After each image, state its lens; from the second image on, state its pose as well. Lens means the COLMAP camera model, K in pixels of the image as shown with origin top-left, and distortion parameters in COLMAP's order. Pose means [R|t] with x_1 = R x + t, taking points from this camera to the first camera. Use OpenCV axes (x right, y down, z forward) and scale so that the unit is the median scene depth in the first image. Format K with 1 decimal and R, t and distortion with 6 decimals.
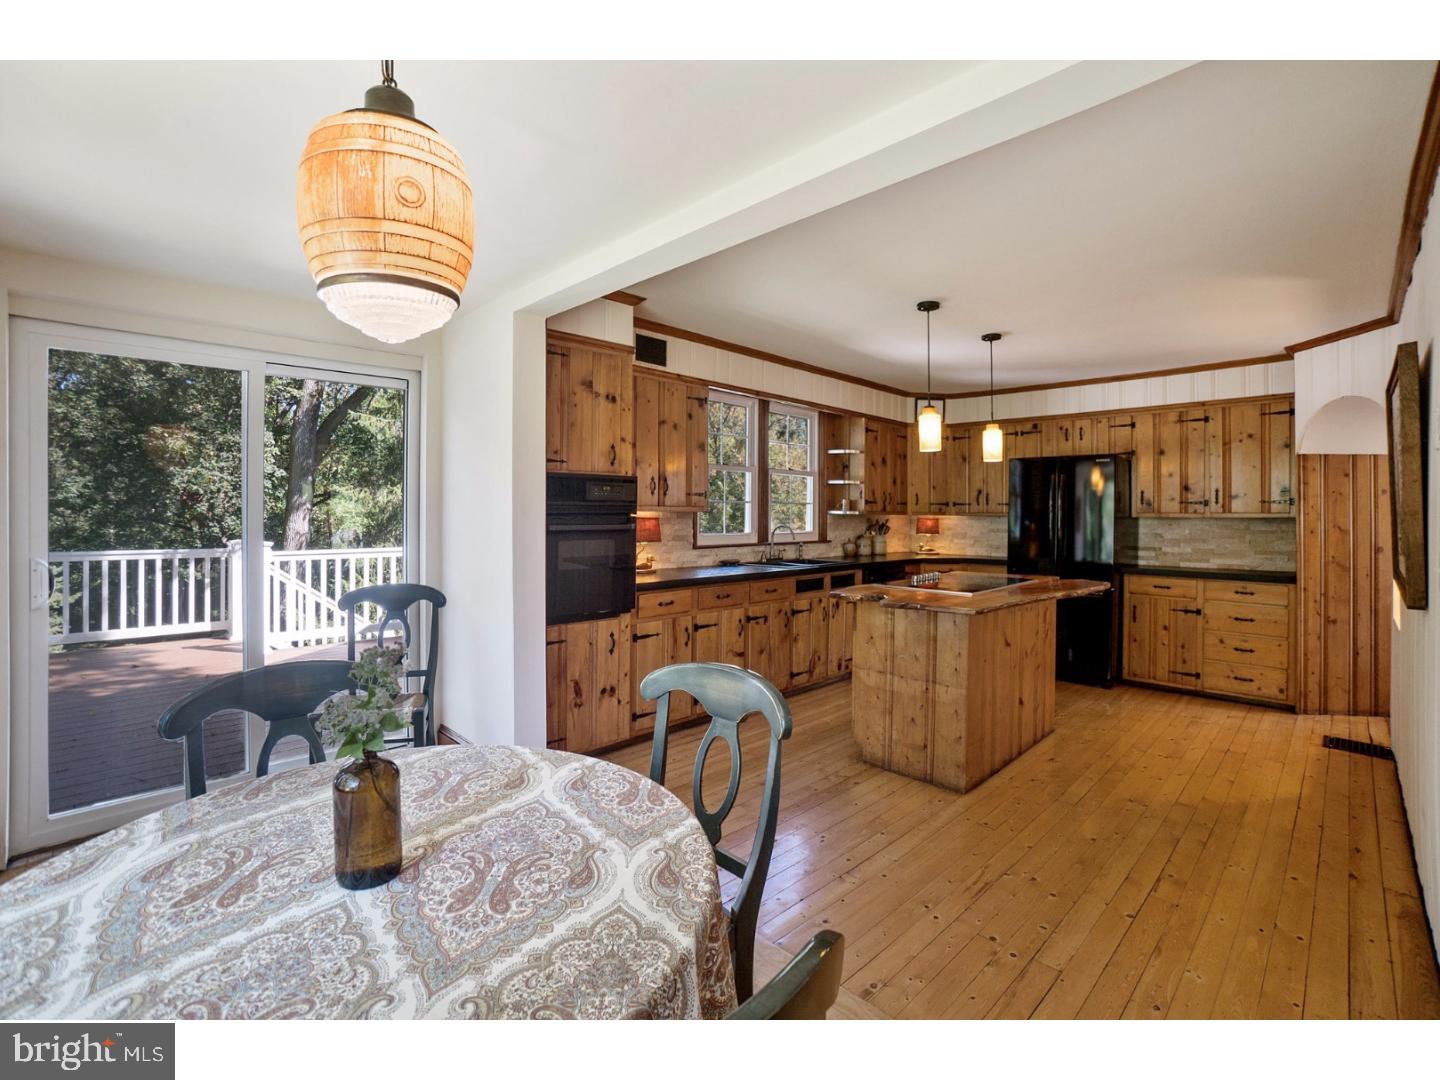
lens RADIAL K [[671.6, 0, 725.2], [0, 671.6, 528.2], [0, 0, 1]] dist [-0.000640, -0.000046]
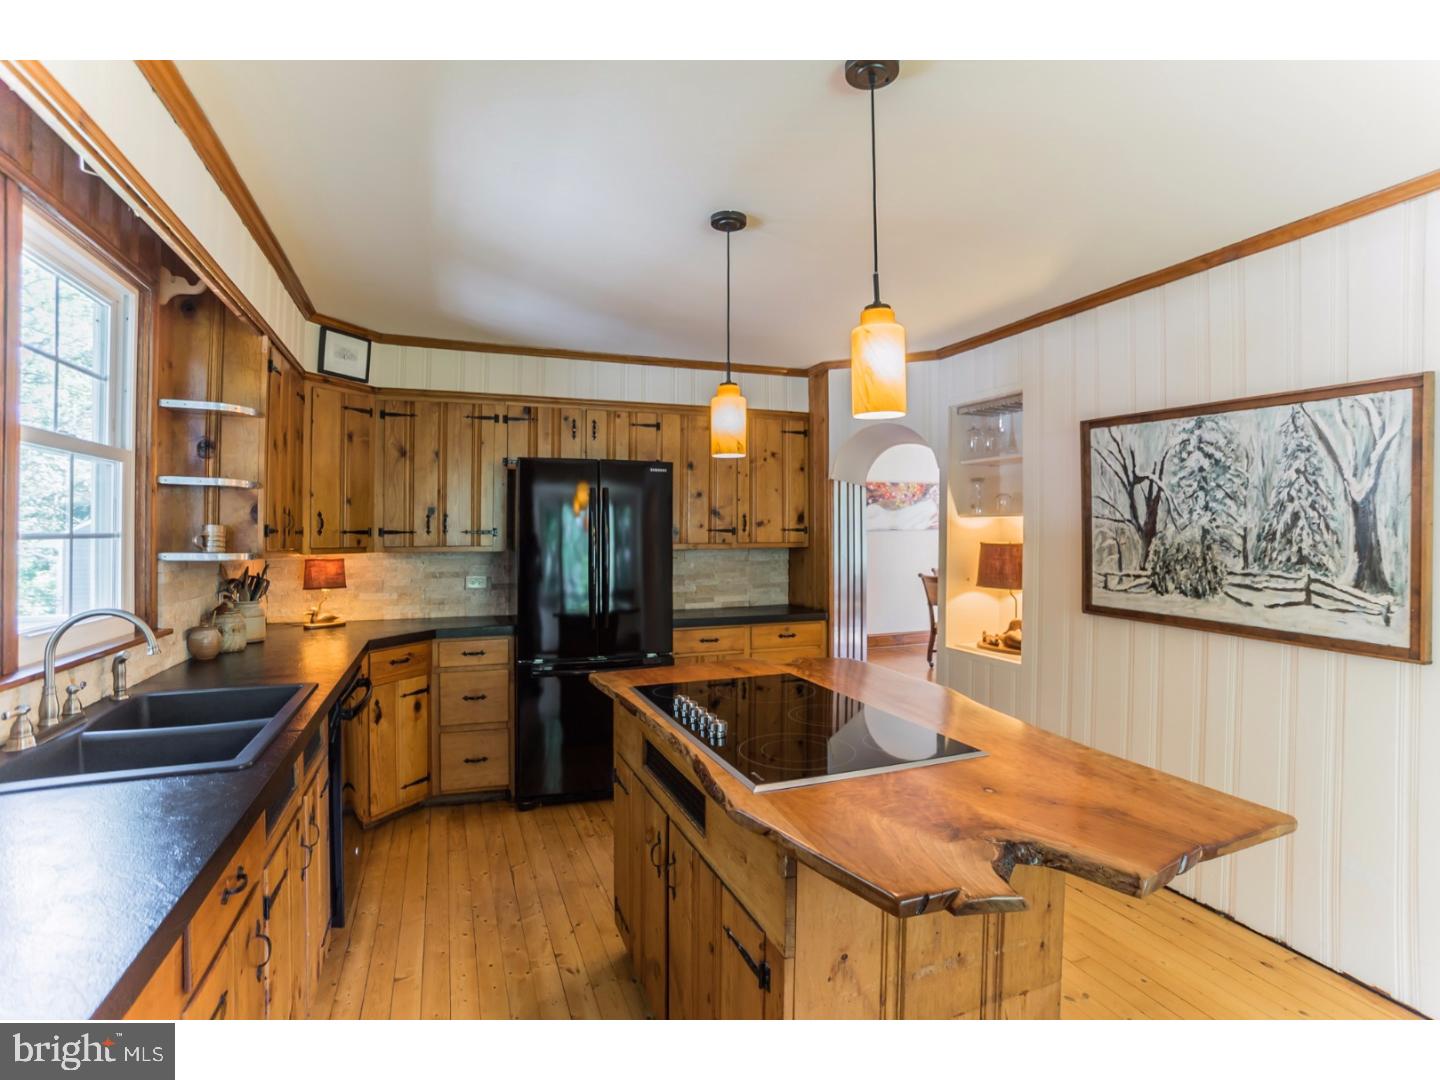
lens RADIAL K [[724.4, 0, 719.3], [0, 724.4, 527.8], [0, 0, 1]] dist [-0.003391, -0.000032]
pose [[0.437246, -0.003648, 0.899335, -0.079239], [0.026736, 0.999603, -0.008944, -0.029101], [-0.898945, 0.027956, 0.437169, 0.537798]]
